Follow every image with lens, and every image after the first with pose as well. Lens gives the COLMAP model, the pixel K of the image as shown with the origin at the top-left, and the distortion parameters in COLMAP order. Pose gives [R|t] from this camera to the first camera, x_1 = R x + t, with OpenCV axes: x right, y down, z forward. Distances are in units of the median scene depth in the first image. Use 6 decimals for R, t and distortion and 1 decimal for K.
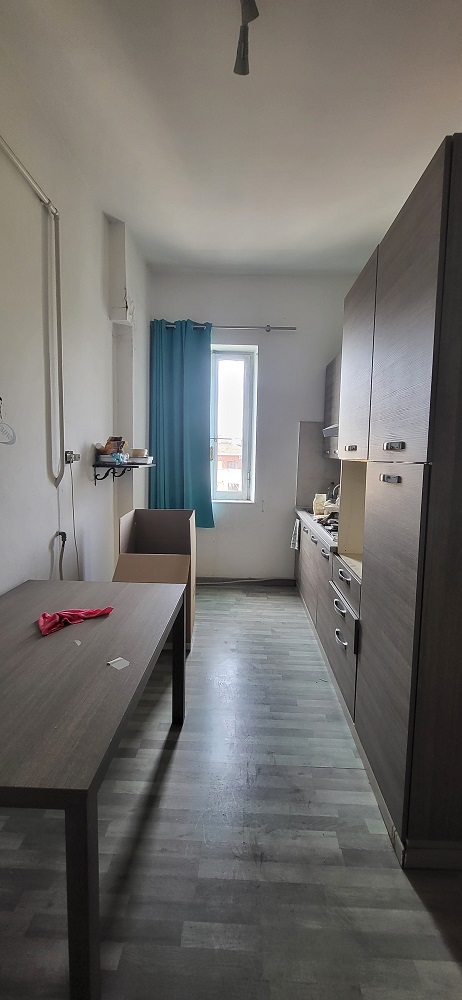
lens RADIAL K [[401.7, 0, 230.9], [0, 401.7, 497.0], [0, 0, 1]] dist [-0.002327, 0.000225]
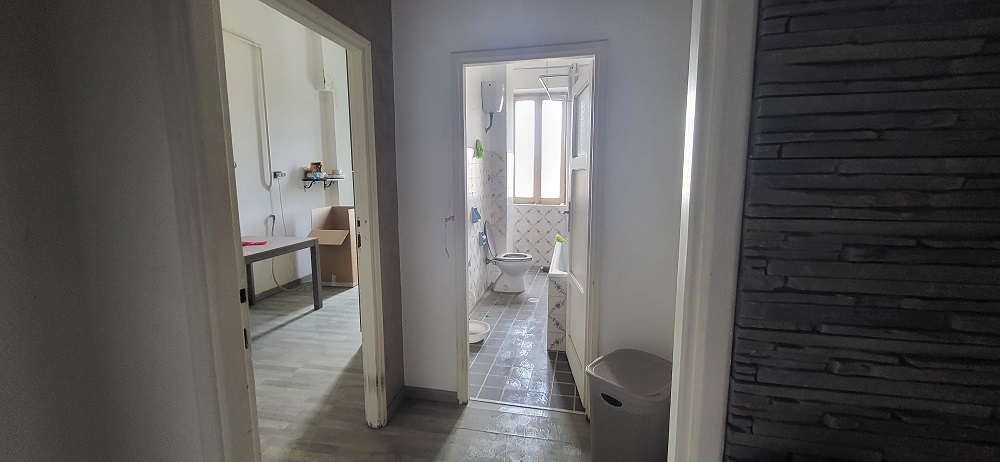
lens RADIAL K [[401.7, 0, 498.8], [0, 401.7, 230.5], [0, 0, 1]] dist [-0.002327, 0.000225]
pose [[0.987947, 0.002300, -0.154775, 0.742337], [0.003568, 0.999286, 0.037625, 0.075268], [0.154751, -0.037724, 0.987233, -0.558379]]
